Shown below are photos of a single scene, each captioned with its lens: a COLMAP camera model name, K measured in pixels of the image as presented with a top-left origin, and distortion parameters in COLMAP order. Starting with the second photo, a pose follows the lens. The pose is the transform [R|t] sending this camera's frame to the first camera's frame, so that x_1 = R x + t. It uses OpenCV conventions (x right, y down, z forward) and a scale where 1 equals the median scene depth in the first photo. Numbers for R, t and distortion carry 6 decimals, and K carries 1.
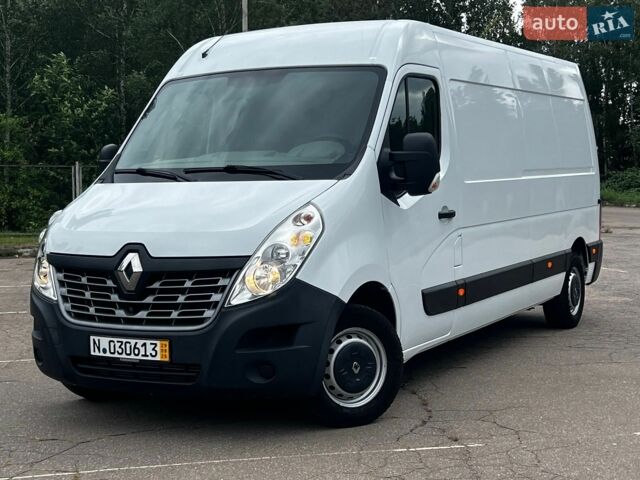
lens RADIAL K [[1094.5, 0, 316.9], [0, 1094.5, 240.6], [0, 0, 1]] dist [0.224100, -0.955752]
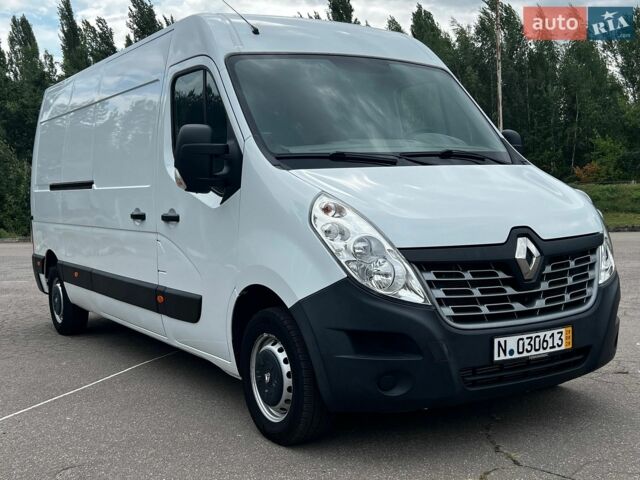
lens RADIAL K [[790.4, 0, 320.0], [0, 790.4, 240.0], [0, 0, 1]] dist [0.163843, -0.510920]
pose [[0.494191, -0.048546, 0.867997, -0.807189], [0.073935, 0.997169, 0.013676, -0.007824], [-0.866204, 0.057417, 0.496381, 0.814613]]
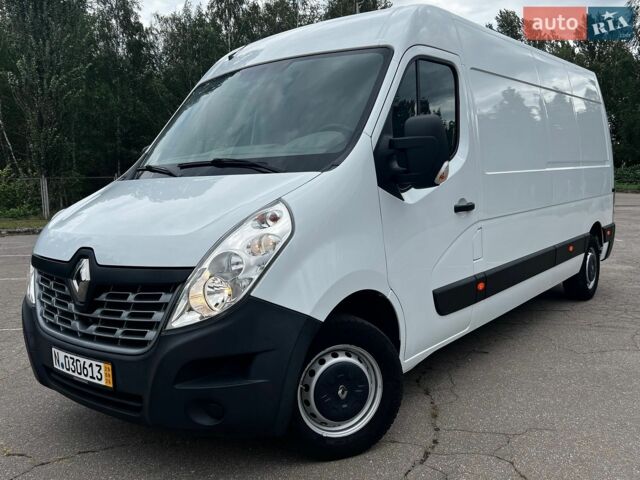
lens RADIAL K [[587.3, 0, 313.0], [0, 587.3, 241.9], [0, 0, 1]] dist [0.094993, -0.185626]
pose [[0.983518, 0.001456, -0.180805, 0.098056], [0.007458, 0.998790, 0.048608, -0.023826], [0.180657, -0.049156, 0.982317, 0.563229]]
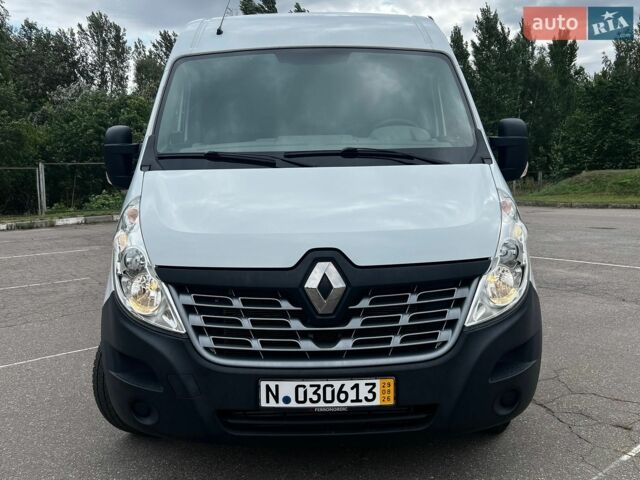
lens RADIAL K [[587.3, 0, 313.0], [0, 587.3, 241.9], [0, 0, 1]] dist [0.094993, -0.185626]
pose [[0.869145, -0.055702, 0.491410, -0.361286], [0.031427, 0.997849, 0.057524, -0.024540], [-0.493558, -0.034553, 0.869027, 0.660935]]
